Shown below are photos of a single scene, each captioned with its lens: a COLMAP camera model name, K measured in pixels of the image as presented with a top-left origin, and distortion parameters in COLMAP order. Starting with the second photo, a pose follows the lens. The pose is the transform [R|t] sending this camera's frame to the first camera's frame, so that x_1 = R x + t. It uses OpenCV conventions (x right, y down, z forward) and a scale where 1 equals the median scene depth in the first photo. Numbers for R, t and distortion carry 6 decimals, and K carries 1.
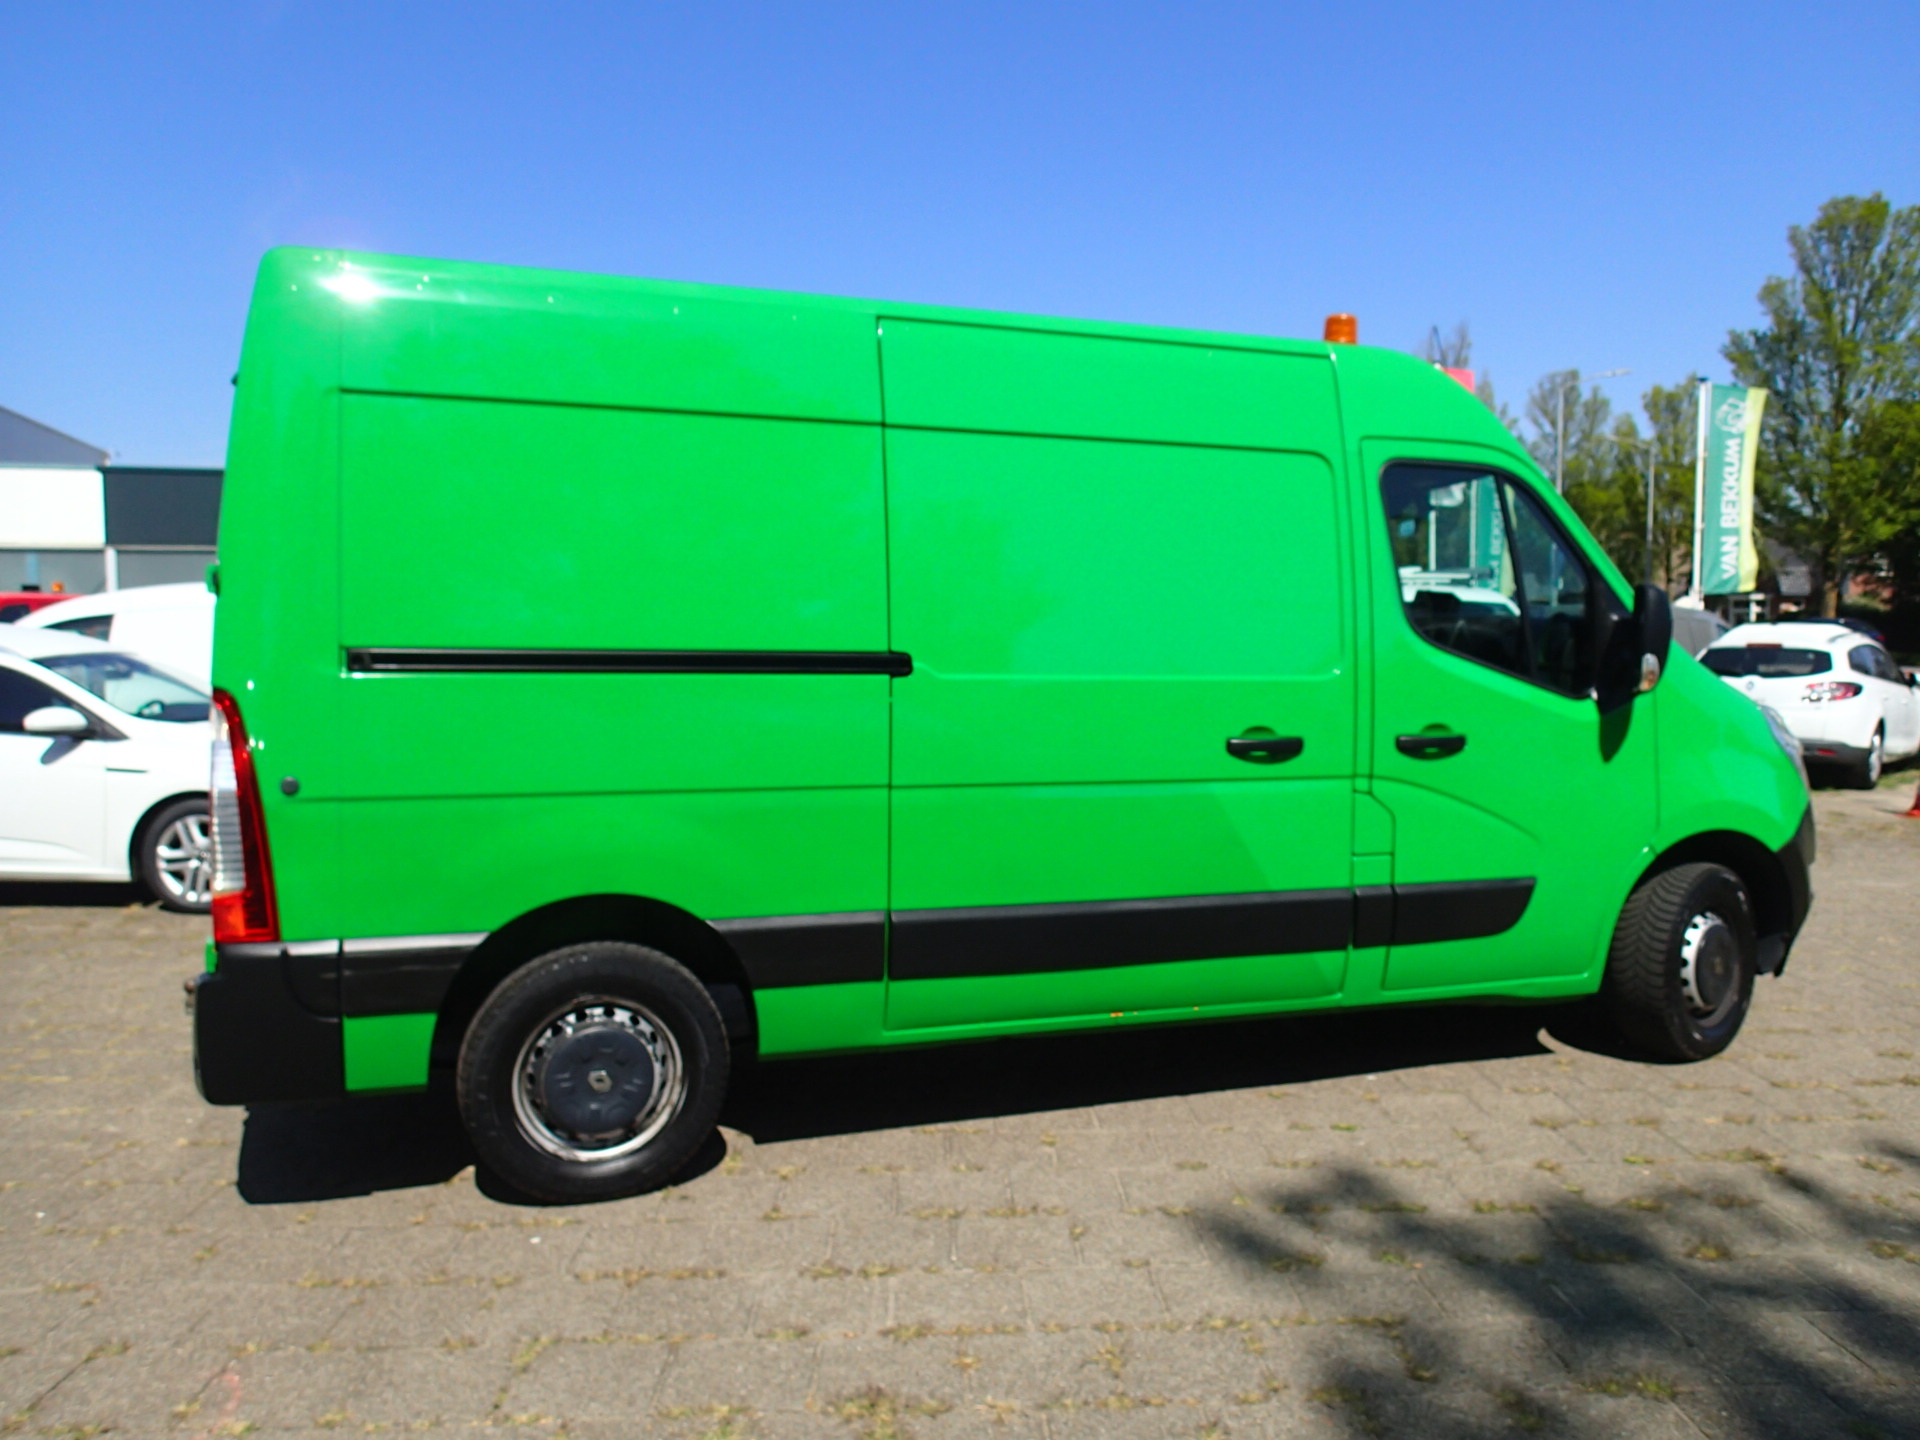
lens RADIAL K [[1418.3, 0, 971.4], [0, 1418.3, 716.5], [0, 0, 1]] dist [0.004809, -0.008402]
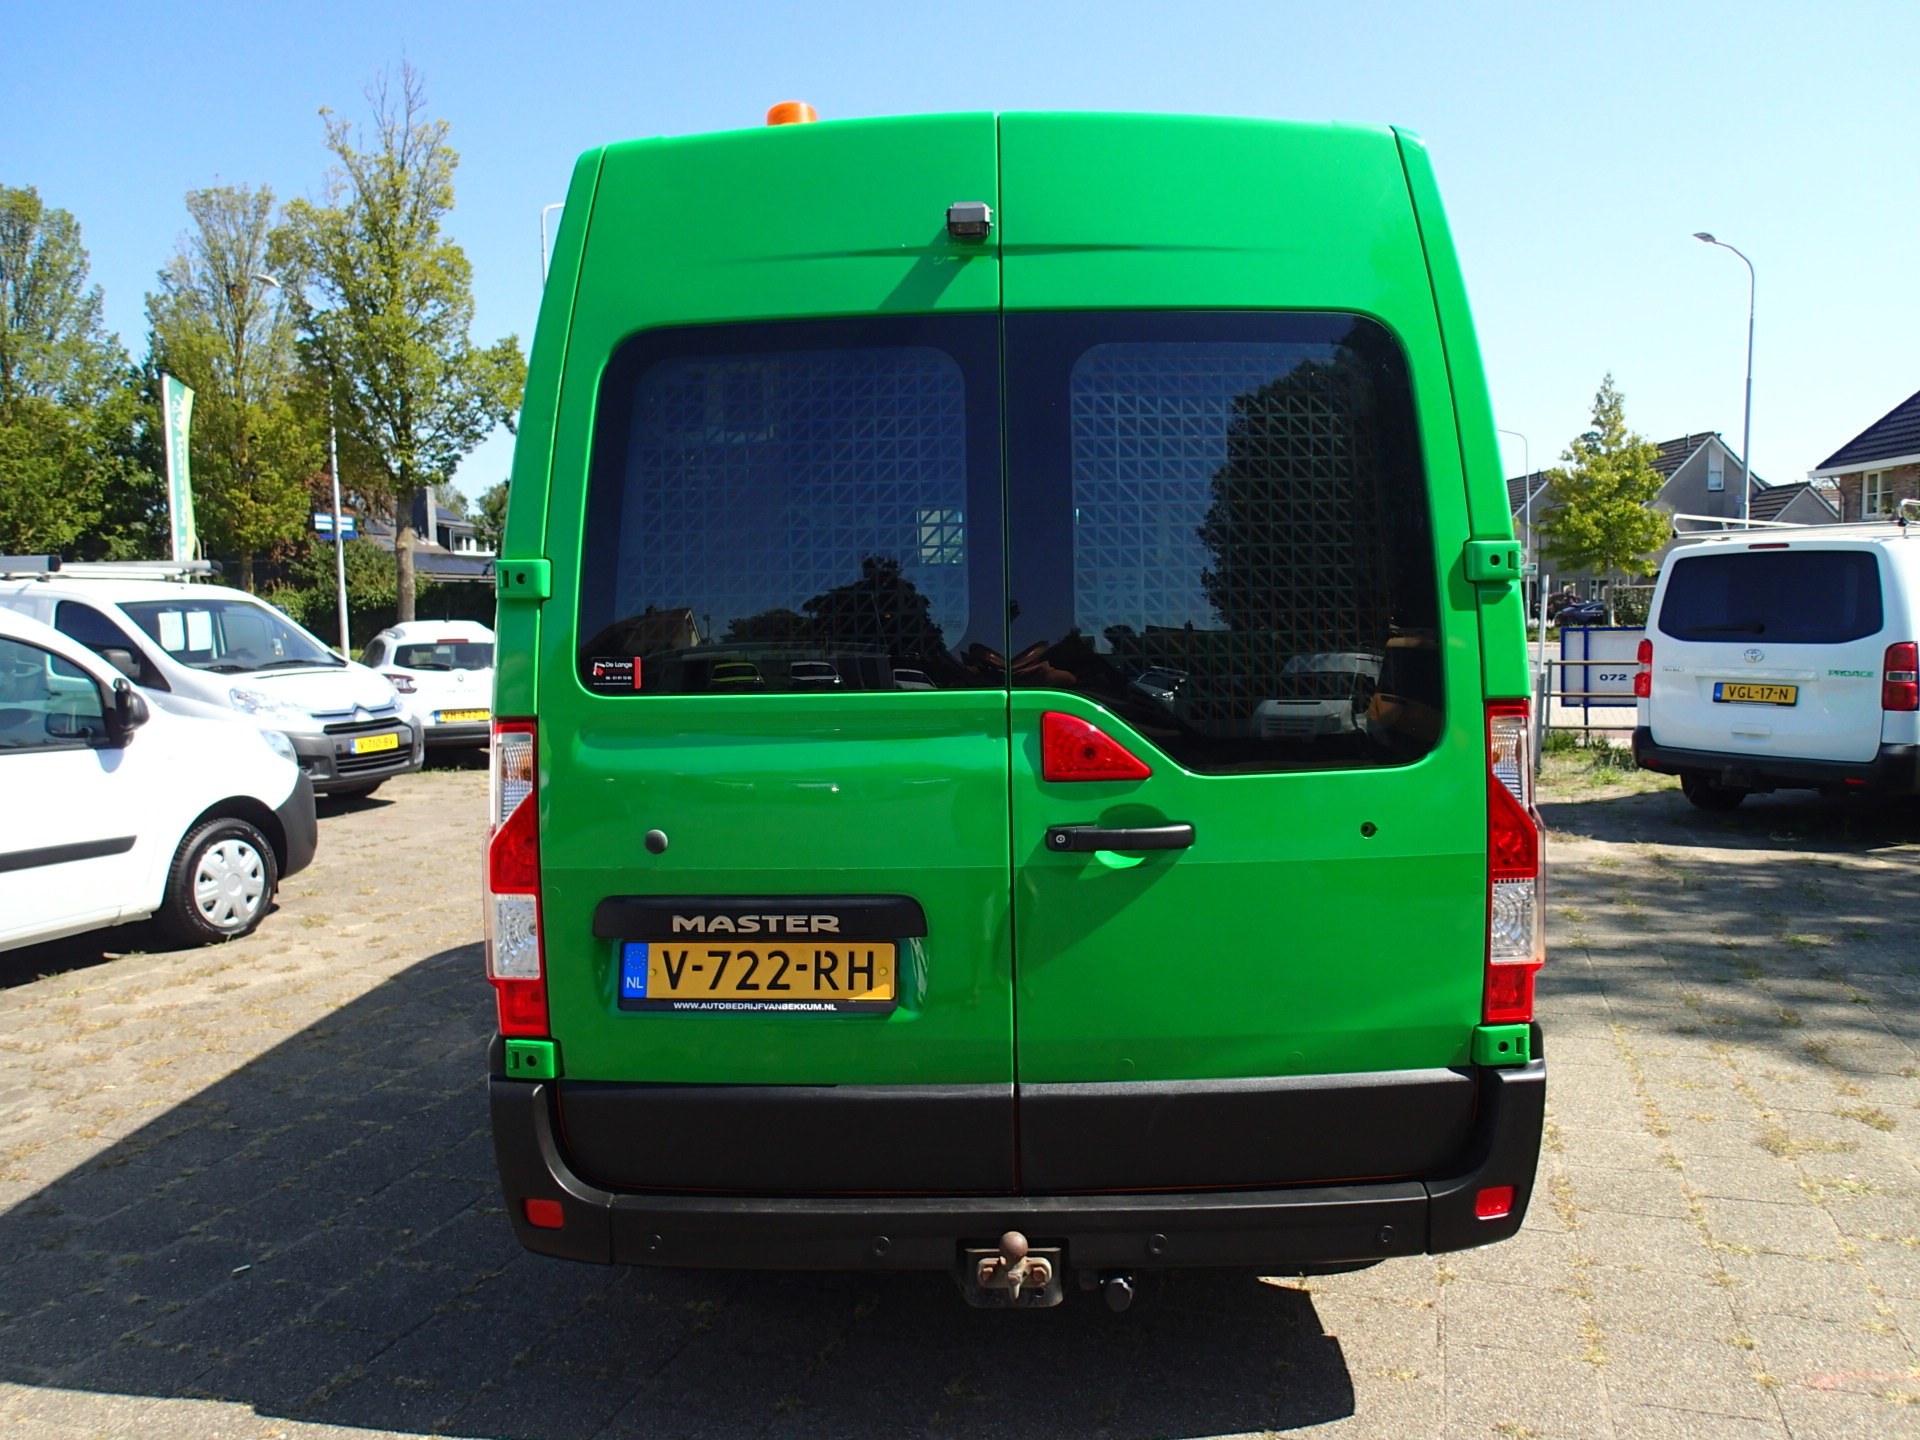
lens RADIAL K [[1427.5, 0, 968.1], [0, 1427.5, 714.4], [0, 0, 1]] dist [0.011364, -0.009886]
pose [[0.344202, -0.073916, 0.935982, -1.146407], [0.077494, 0.995731, 0.050137, -0.062458], [-0.935692, 0.055276, 0.348461, 0.841079]]
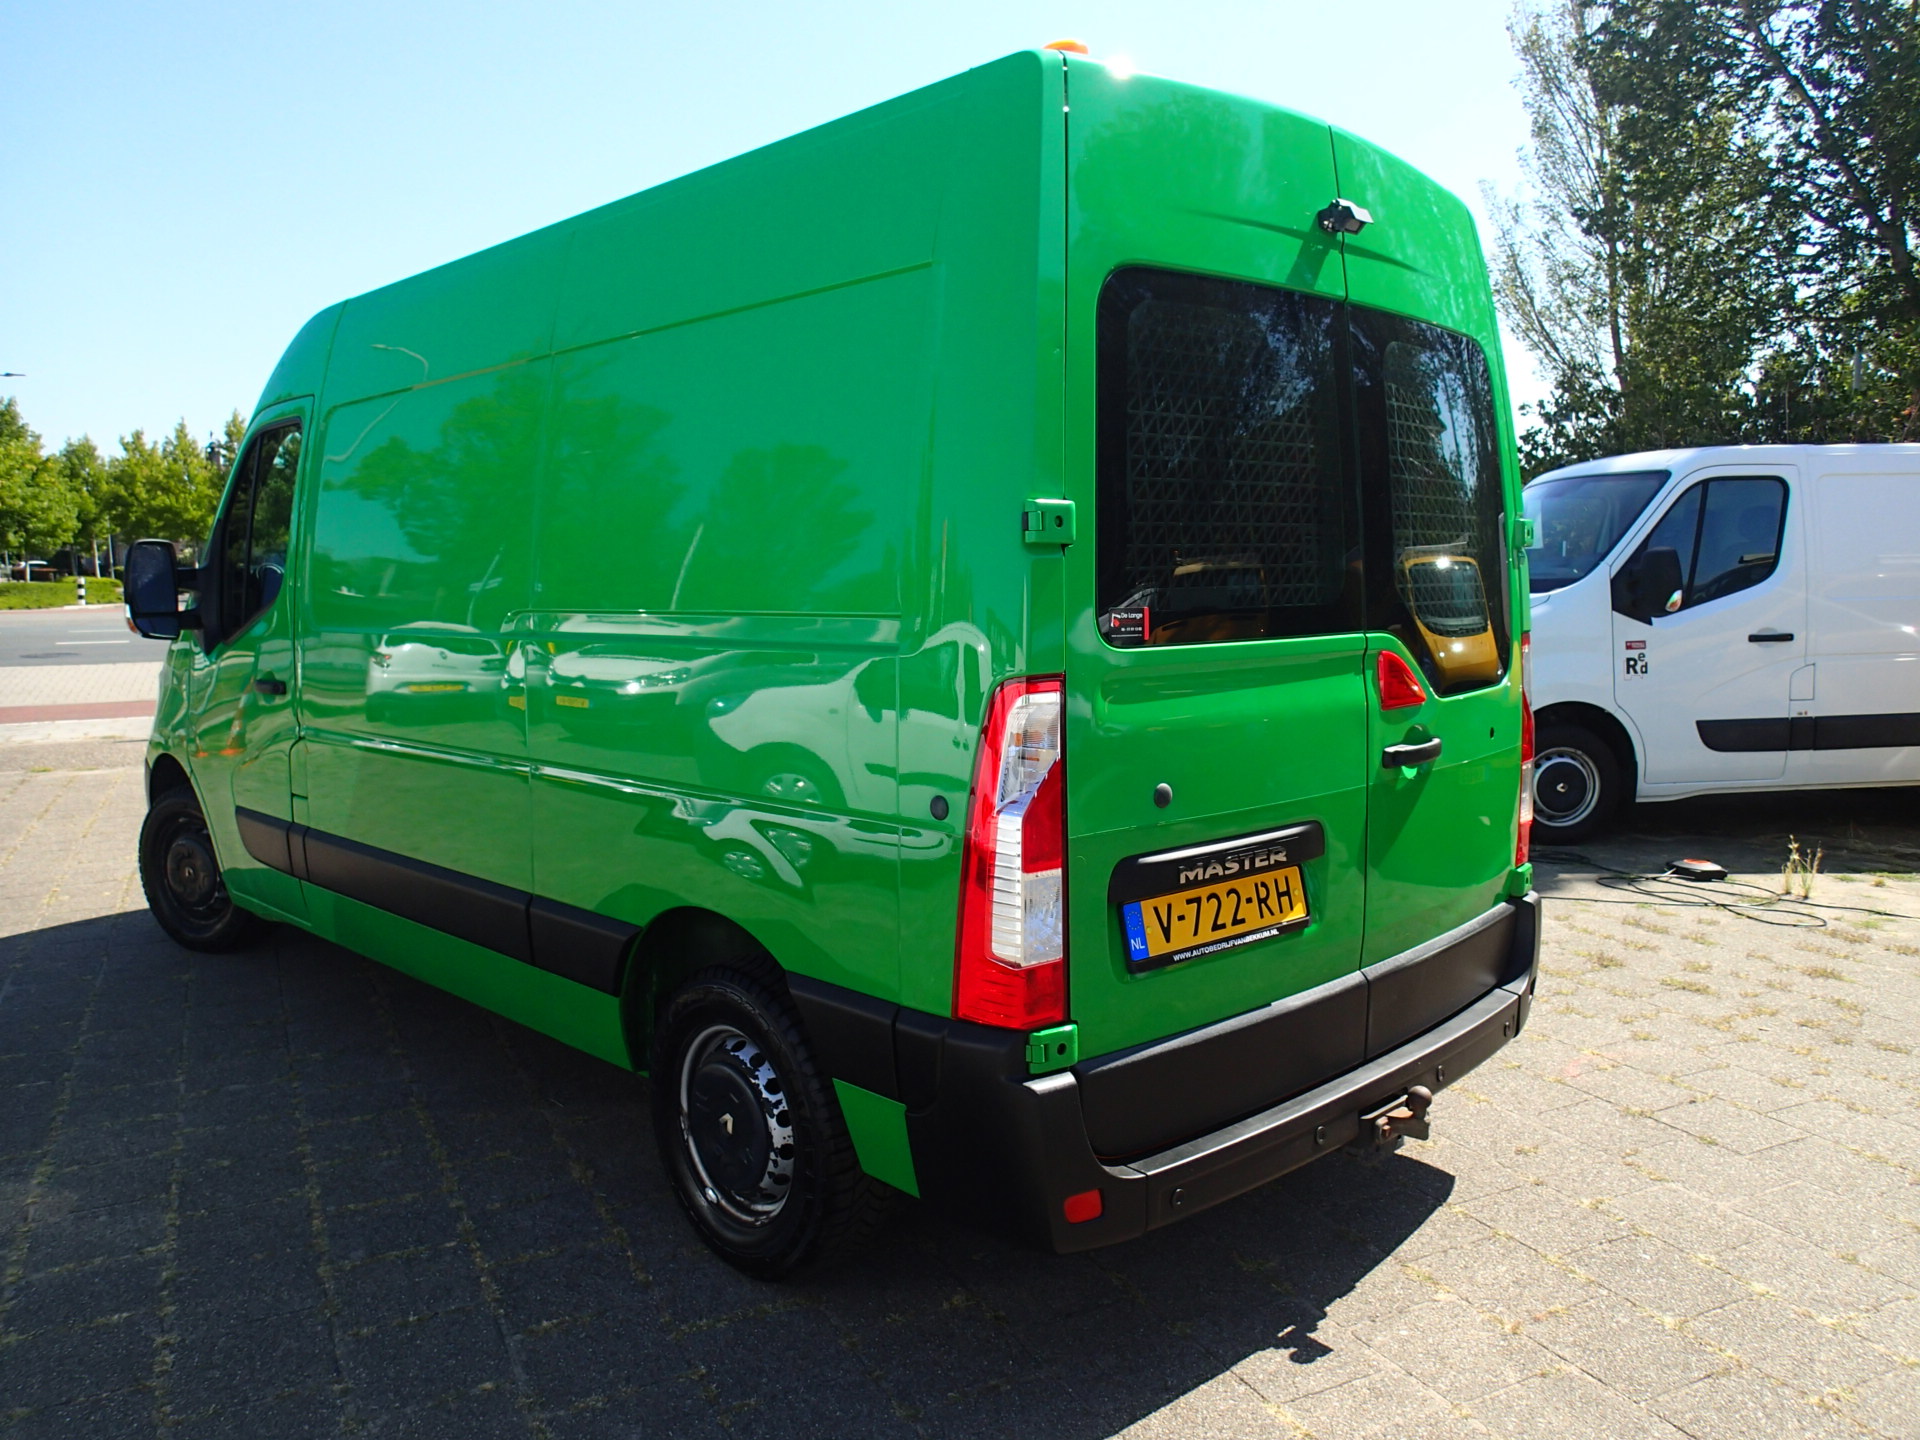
lens RADIAL K [[1436.1, 0, 960.6], [0, 1436.1, 718.7], [0, 0, 1]] dist [0.010065, -0.003293]
pose [[-0.433745, -0.089910, 0.896539, -1.123841], [0.064149, 0.989403, 0.130258, -0.106831], [-0.898749, 0.114010, -0.423381, 1.559220]]
